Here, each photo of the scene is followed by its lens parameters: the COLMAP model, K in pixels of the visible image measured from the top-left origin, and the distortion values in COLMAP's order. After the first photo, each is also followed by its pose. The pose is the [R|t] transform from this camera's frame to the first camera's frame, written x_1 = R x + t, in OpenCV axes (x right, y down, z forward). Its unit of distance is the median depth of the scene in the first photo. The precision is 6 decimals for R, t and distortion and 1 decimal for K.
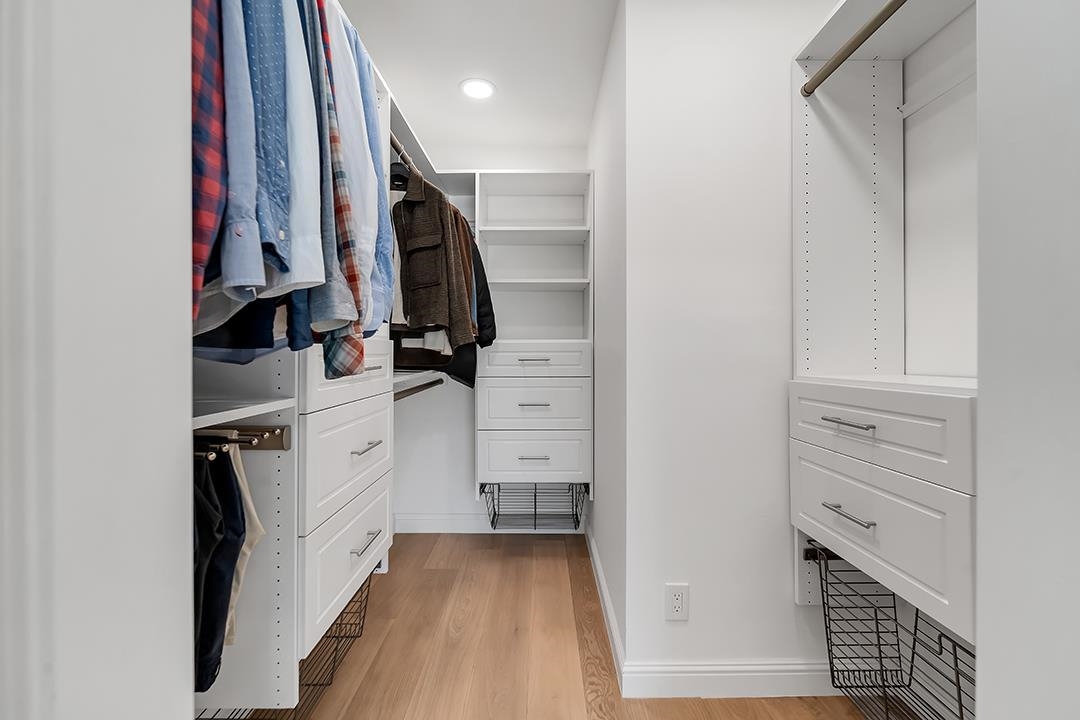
lens RADIAL K [[445.1, 0, 542.9], [0, 445.1, 354.8], [0, 0, 1]] dist [-0.000330, -0.000533]
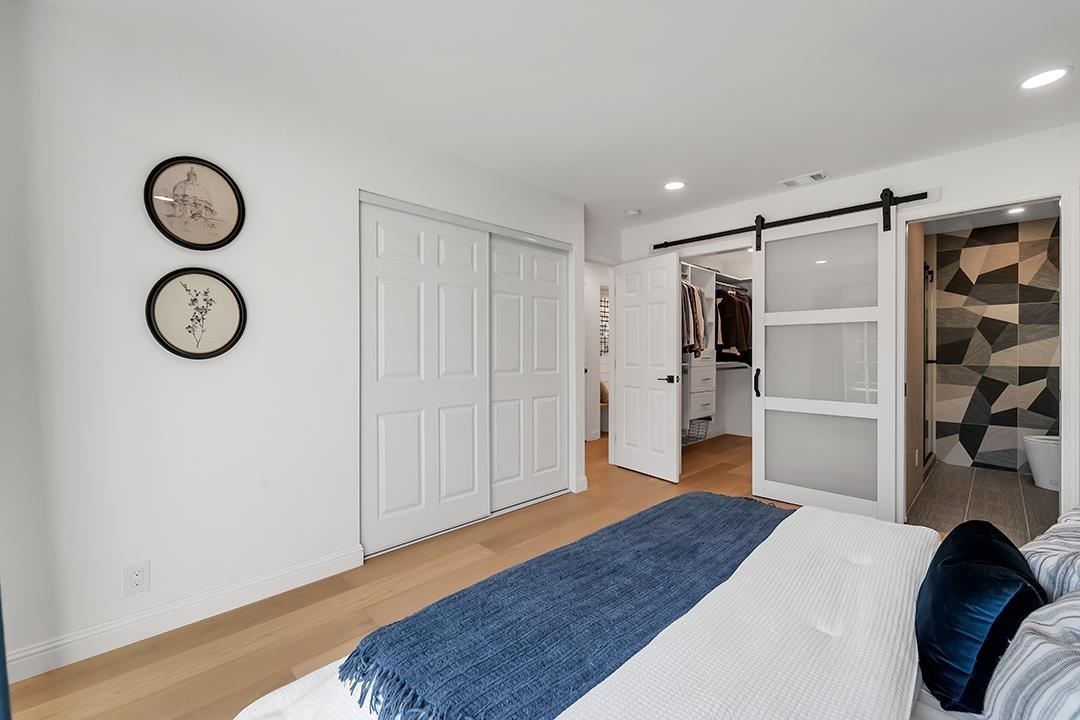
lens RADIAL K [[453.2, 0, 542.5], [0, 453.2, 354.1], [0, 0, 1]] dist [0.001144, -0.000563]
pose [[0.703217, 0.002410, -0.710971, 2.090835], [-0.010477, 0.999921, -0.006973, 0.058439], [0.710898, 0.012353, 0.703187, -4.117858]]
